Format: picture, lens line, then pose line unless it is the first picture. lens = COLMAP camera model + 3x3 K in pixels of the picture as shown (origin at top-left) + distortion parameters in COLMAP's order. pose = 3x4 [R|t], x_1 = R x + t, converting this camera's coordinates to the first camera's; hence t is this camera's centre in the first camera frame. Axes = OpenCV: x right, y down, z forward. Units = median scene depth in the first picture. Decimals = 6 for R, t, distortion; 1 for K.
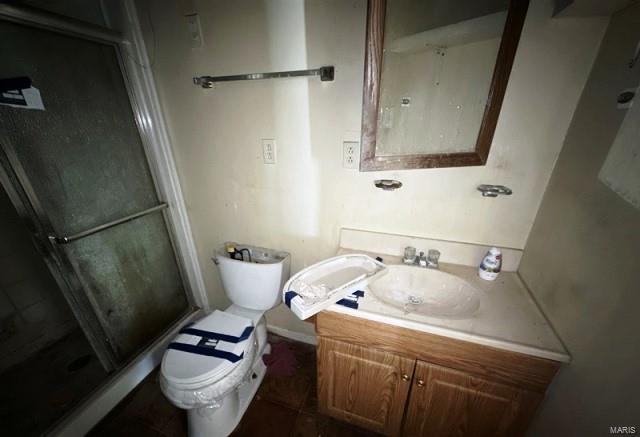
lens RADIAL K [[255.6, 0, 322.4], [0, 255.6, 238.0], [0, 0, 1]] dist [0.008066, -0.000069]
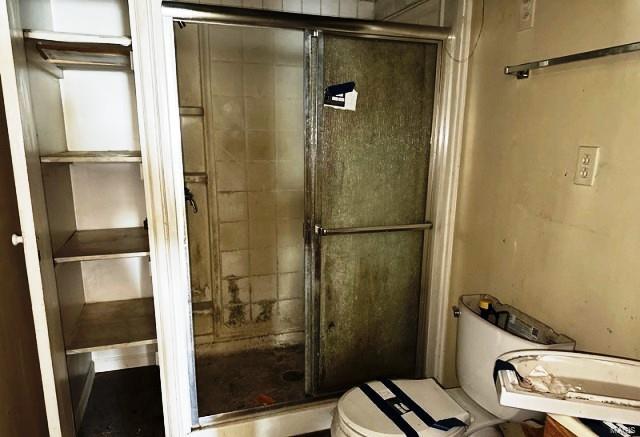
lens RADIAL K [[419.3, 0, 320.0], [0, 419.3, 219.7], [0, 0, 1]] dist [0.034504, -0.001539]
pose [[0.624996, 0.182679, -0.758952, 0.155900], [-0.343708, 0.937319, -0.057431, 0.047778], [0.700889, 0.296752, 0.648609, -0.049520]]
